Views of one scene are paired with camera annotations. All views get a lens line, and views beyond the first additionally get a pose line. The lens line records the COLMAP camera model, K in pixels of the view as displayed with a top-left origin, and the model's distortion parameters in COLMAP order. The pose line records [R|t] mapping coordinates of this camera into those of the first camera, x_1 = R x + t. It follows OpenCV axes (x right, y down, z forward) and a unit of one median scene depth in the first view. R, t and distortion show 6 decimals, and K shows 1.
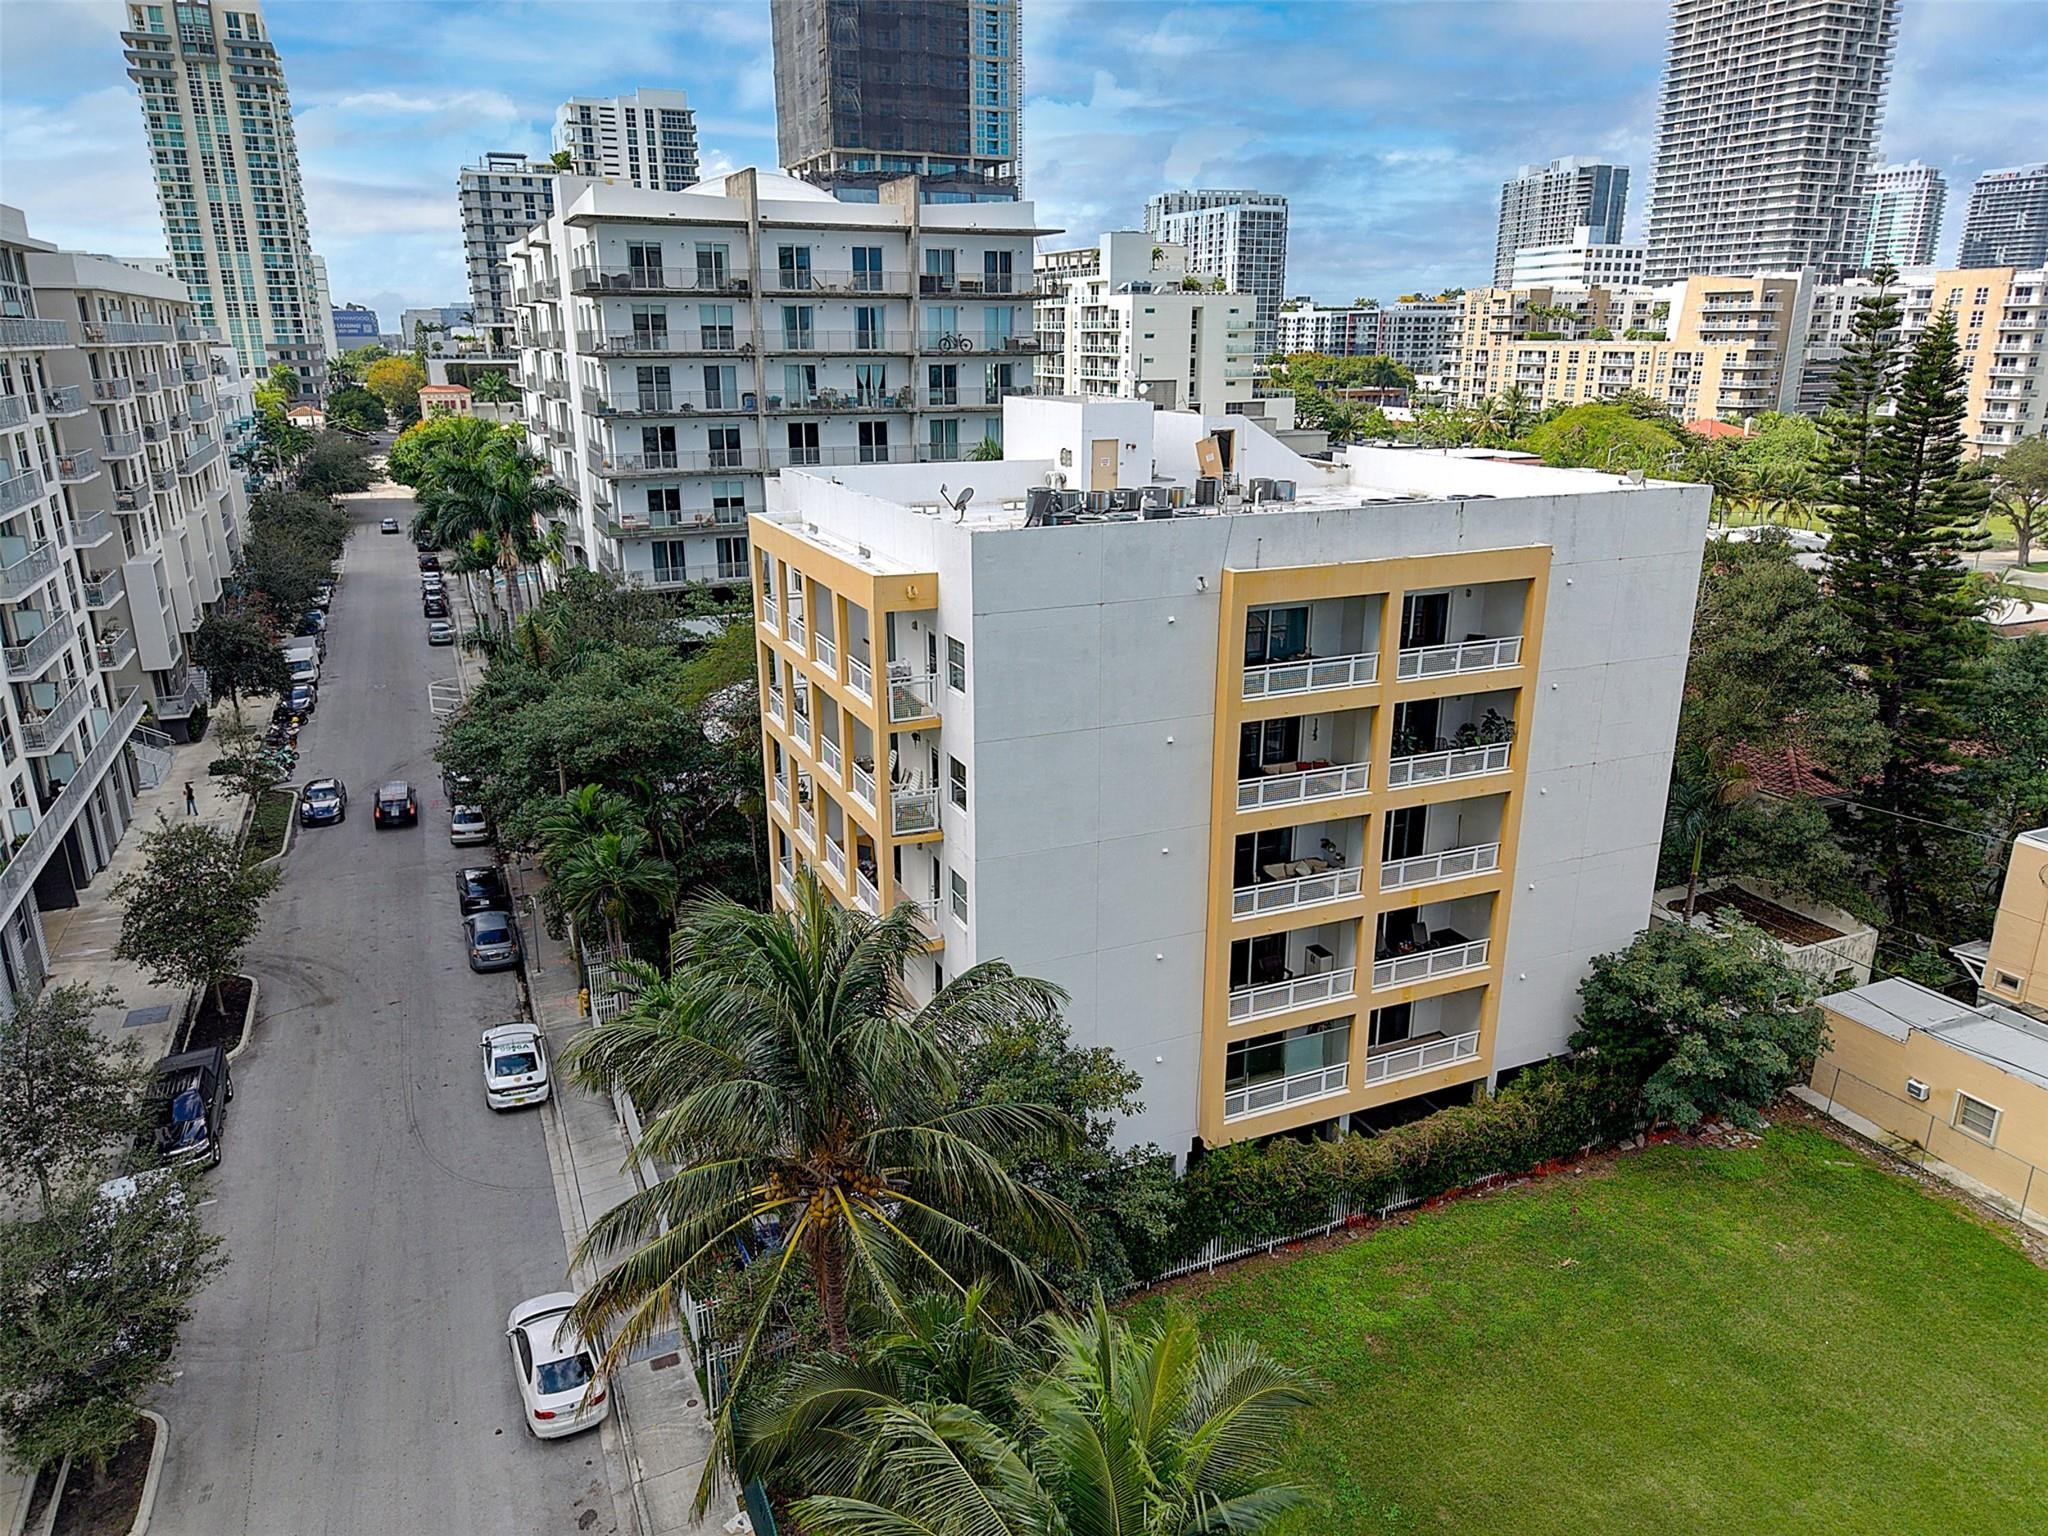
lens RADIAL K [[1379.2, 0, 1024.0], [0, 1379.2, 768.0], [0, 0, 1]] dist [0.000257, -0.000471]
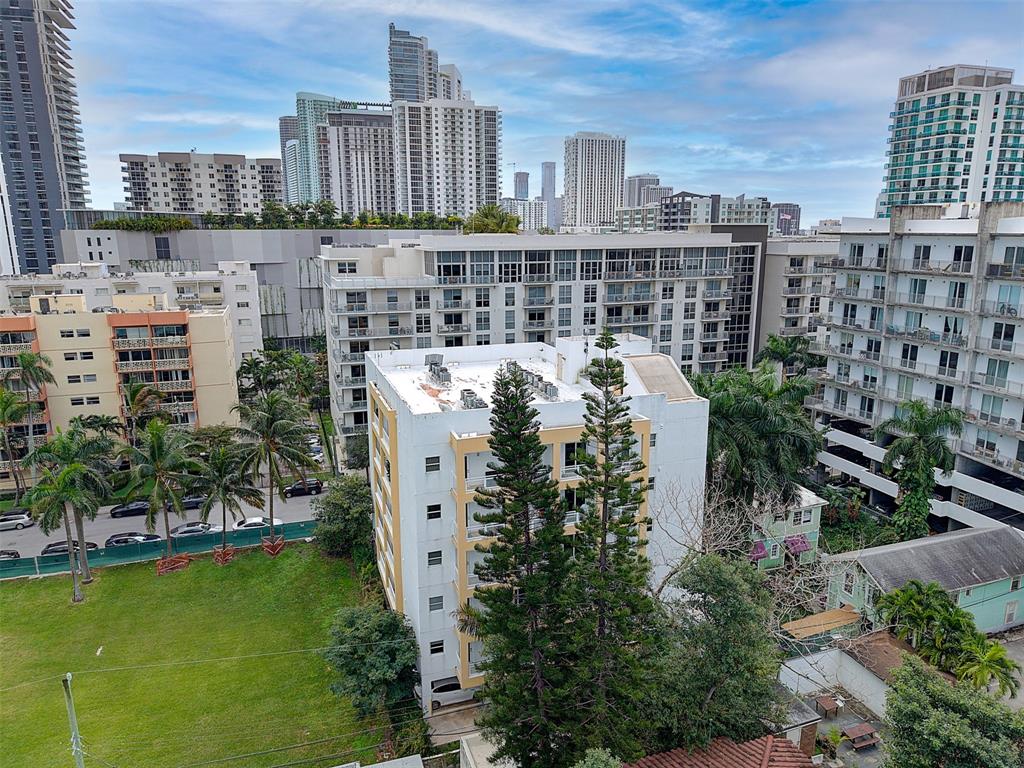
lens RADIAL K [[689.6, 0, 512.0], [0, 689.6, 384.0], [0, 0, 1]] dist [0.000257, -0.000471]
pose [[-0.089473, 0.219022, -0.971609, 0.731346], [-0.298675, 0.924725, 0.235958, -0.264204], [0.950152, 0.311307, -0.017321, 0.574279]]
